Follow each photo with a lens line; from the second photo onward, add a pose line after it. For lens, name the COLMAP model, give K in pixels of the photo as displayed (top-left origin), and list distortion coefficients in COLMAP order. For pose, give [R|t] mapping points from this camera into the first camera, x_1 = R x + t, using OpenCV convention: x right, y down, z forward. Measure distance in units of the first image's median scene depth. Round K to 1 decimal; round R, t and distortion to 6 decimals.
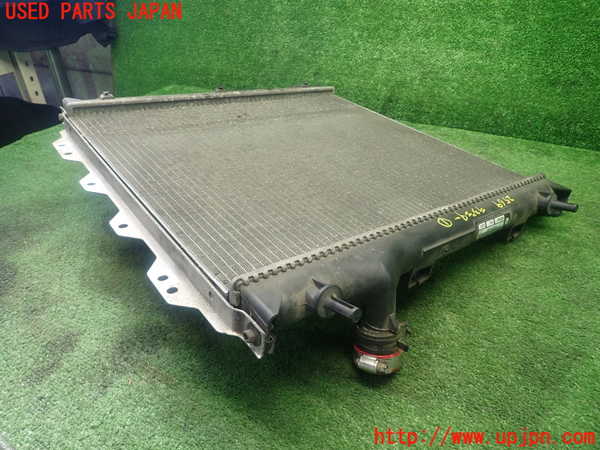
lens RADIAL K [[441.3, 0, 300.0], [0, 441.3, 225.0], [0, 0, 1]] dist [0.000669, 0.001875]
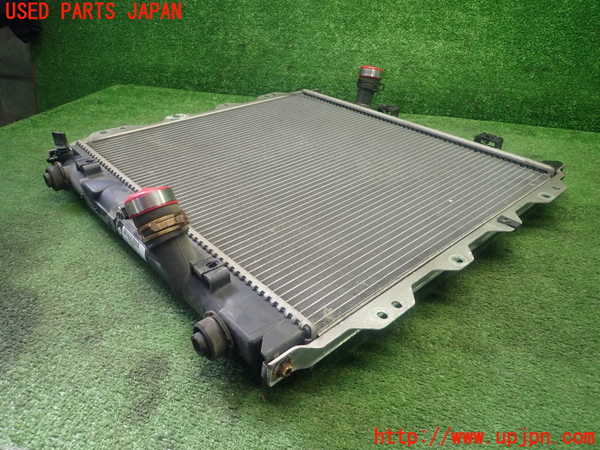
lens RADIAL K [[441.3, 0, 300.0], [0, 441.3, 225.0], [0, 0, 1]] dist [0.000669, 0.001875]
pose [[0.968494, -0.087246, 0.233255, -0.227522], [0.093494, 0.995494, -0.015843, 0.022386], [-0.230821, 0.037152, 0.972287, 0.073747]]
